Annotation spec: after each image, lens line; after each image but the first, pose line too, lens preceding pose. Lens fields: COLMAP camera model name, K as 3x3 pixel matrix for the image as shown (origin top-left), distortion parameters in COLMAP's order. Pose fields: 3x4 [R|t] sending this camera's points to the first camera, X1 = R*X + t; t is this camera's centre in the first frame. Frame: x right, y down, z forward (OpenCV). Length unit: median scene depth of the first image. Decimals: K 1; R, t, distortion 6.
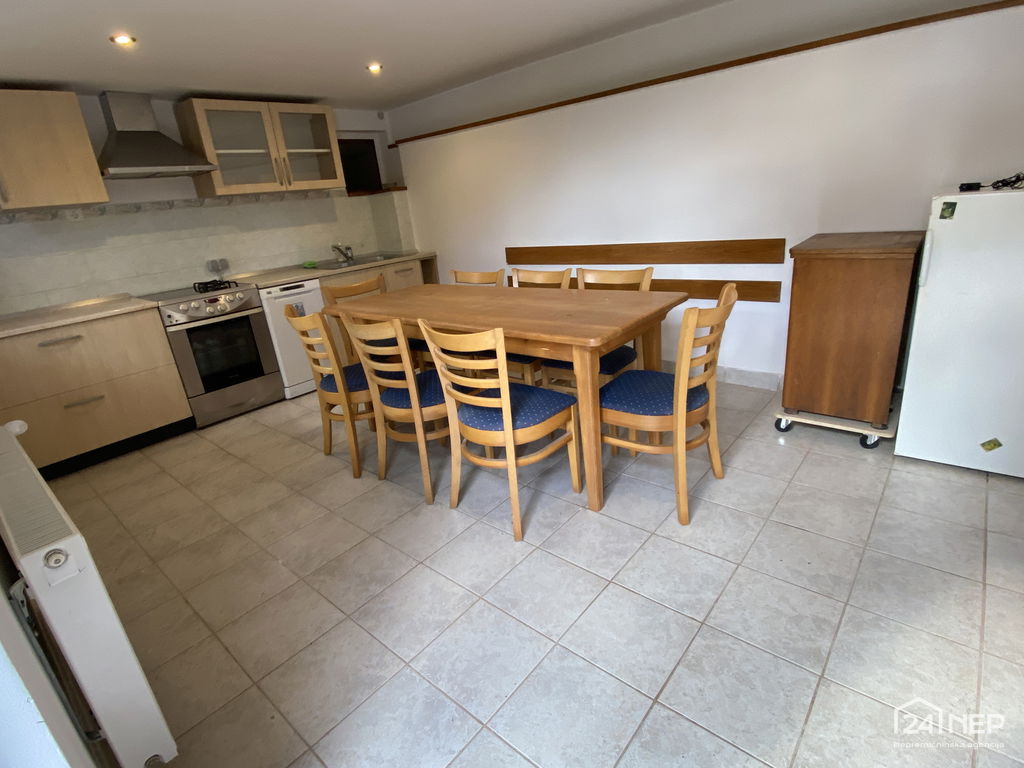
lens RADIAL K [[518.6, 0, 509.0], [0, 518.6, 381.7], [0, 0, 1]] dist [-0.002474, -0.000490]
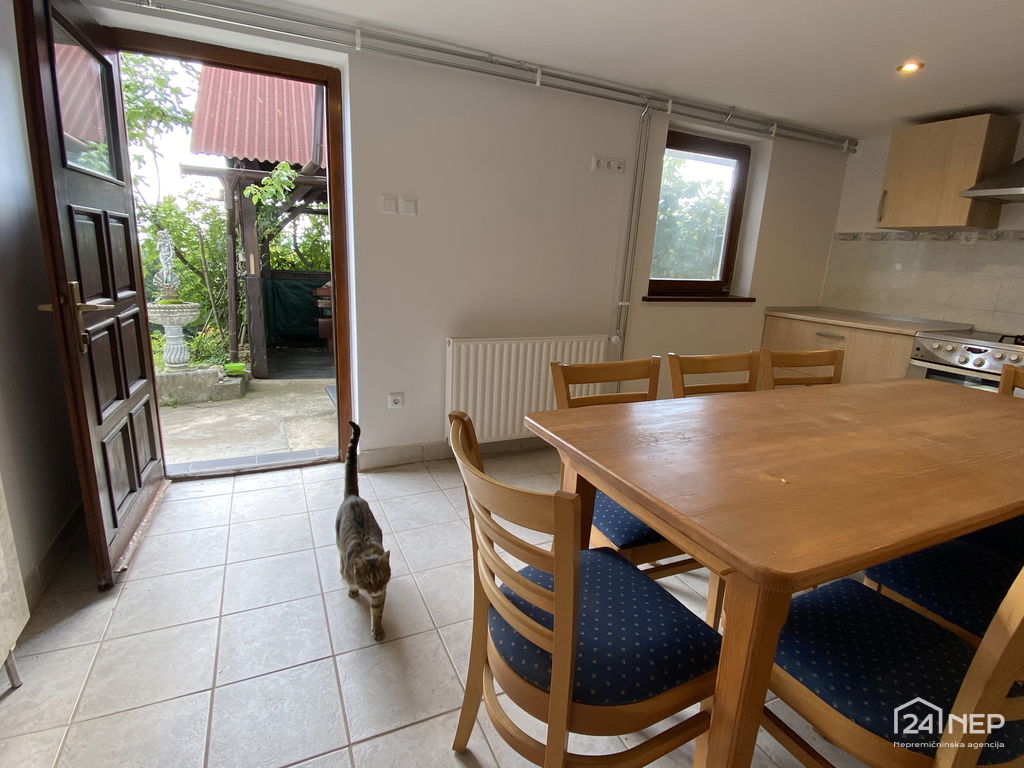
lens RADIAL K [[518.6, 0, 509.6], [0, 518.6, 382.7], [0, 0, 1]] dist [-0.002474, -0.000490]
pose [[-0.414358, 0.312314, -0.854849, 0.534999], [-0.294916, 0.842520, 0.450760, -0.311432], [0.861006, 0.438885, -0.256999, 0.696433]]
